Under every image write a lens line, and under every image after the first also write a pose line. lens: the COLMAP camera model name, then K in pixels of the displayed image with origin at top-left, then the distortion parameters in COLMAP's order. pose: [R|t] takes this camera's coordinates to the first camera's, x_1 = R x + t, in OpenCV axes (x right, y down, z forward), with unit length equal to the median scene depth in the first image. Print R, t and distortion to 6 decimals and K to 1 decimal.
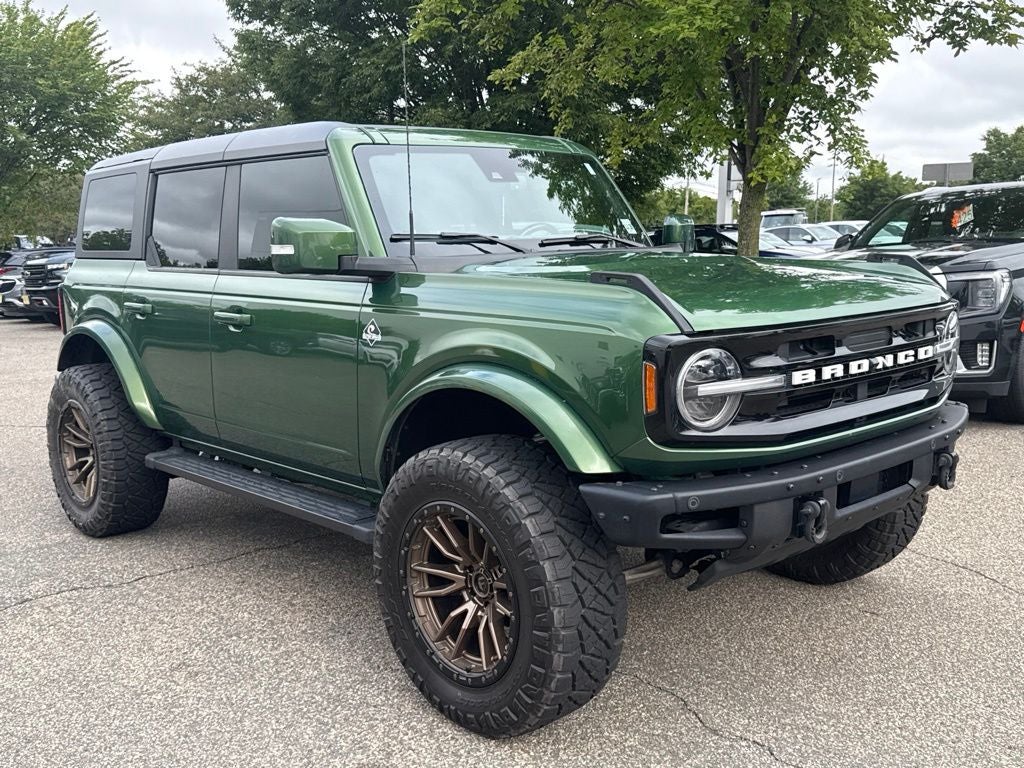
lens RADIAL K [[1151.3, 0, 512.0], [0, 1151.3, 384.0], [0, 0, 1]] dist [0.158016, -0.377272]
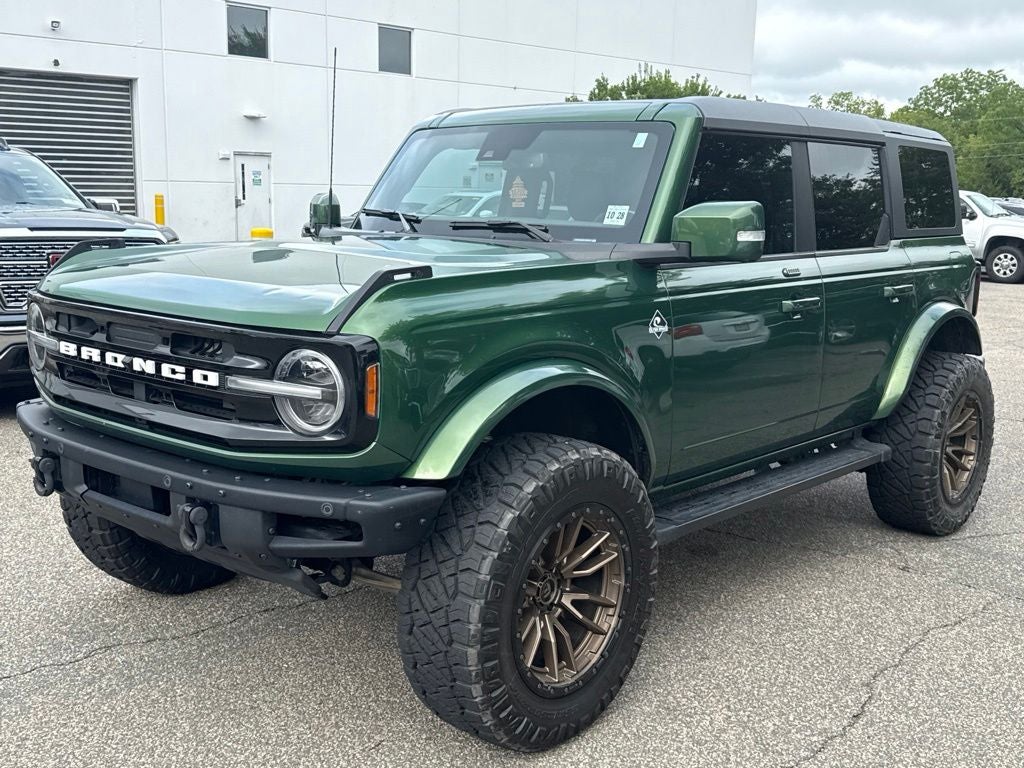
lens RADIAL K [[1169.9, 0, 488.1], [0, 1169.9, 375.3], [0, 0, 1]] dist [0.150714, -0.411072]
pose [[0.068323, 0.177733, -0.981704, 1.317634], [-0.170013, 0.971685, 0.164087, -0.221517], [0.983070, 0.155692, 0.096606, 1.237362]]
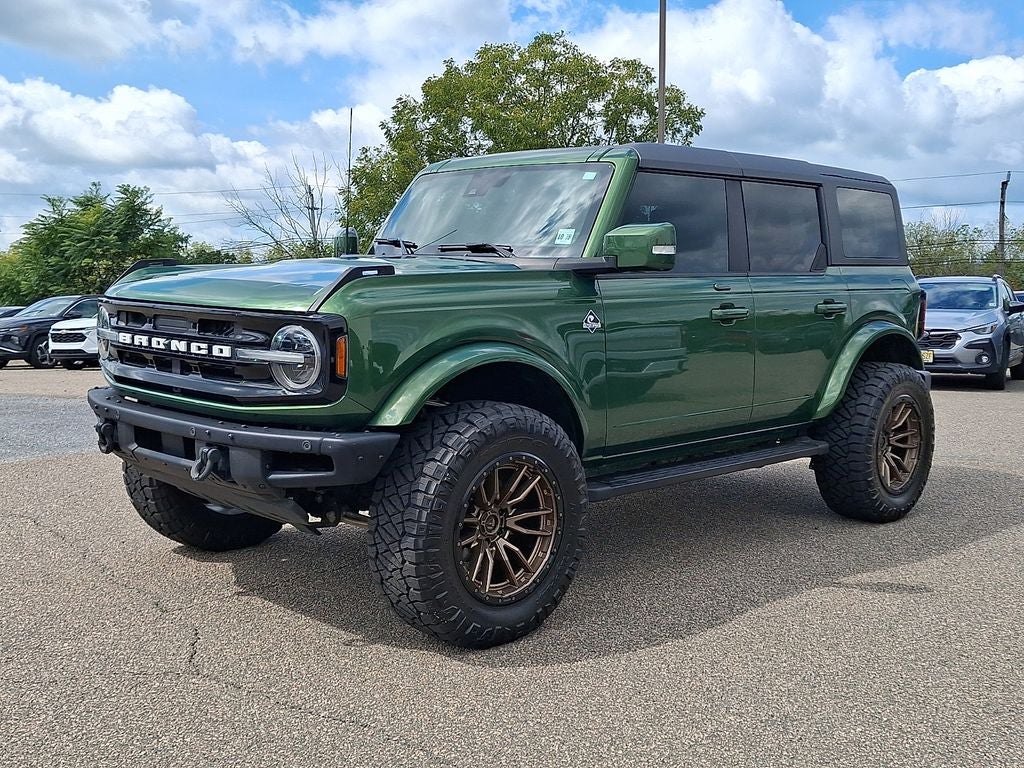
lens RADIAL K [[1151.3, 0, 512.0], [0, 1151.3, 384.0], [0, 0, 1]] dist [0.158016, -0.377272]
pose [[0.010101, 0.128516, -0.991656, 1.588435], [-0.164085, 0.978477, 0.125137, -0.195656], [0.986394, 0.161452, 0.030971, 1.372731]]
